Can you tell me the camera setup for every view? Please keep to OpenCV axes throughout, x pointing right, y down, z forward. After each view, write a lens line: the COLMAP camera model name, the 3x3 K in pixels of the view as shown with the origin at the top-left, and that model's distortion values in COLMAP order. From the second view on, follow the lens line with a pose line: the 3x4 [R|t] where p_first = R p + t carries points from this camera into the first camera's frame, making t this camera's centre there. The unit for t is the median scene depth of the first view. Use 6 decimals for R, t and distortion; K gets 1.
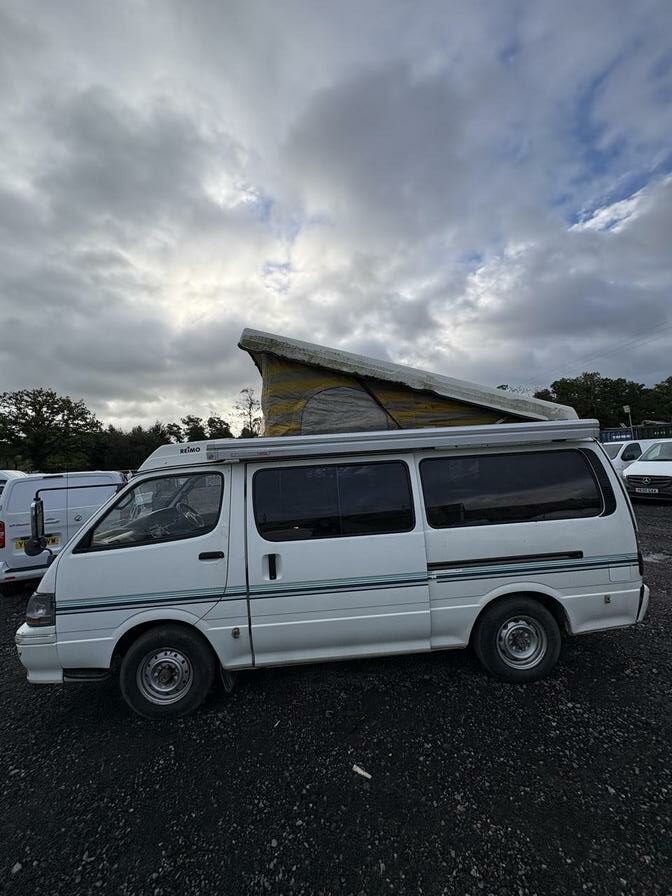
lens RADIAL K [[356.5, 0, 335.2], [0, 356.5, 448.0], [0, 0, 1]] dist [0.000909, 0.000291]
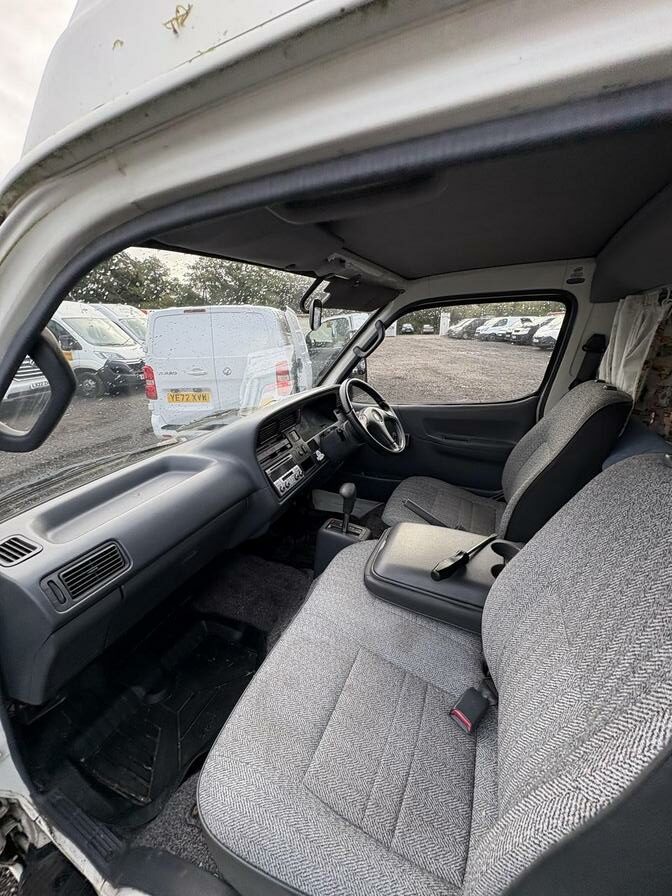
lens RADIAL K [[356.5, 0, 335.2], [0, 356.5, 448.0], [0, 0, 1]] dist [0.000909, 0.000291]
pose [[0.893915, 0.188634, -0.406612, -0.188726], [-0.013743, 0.918244, 0.395775, 0.046760], [0.448026, -0.348201, 0.823425, 0.440584]]
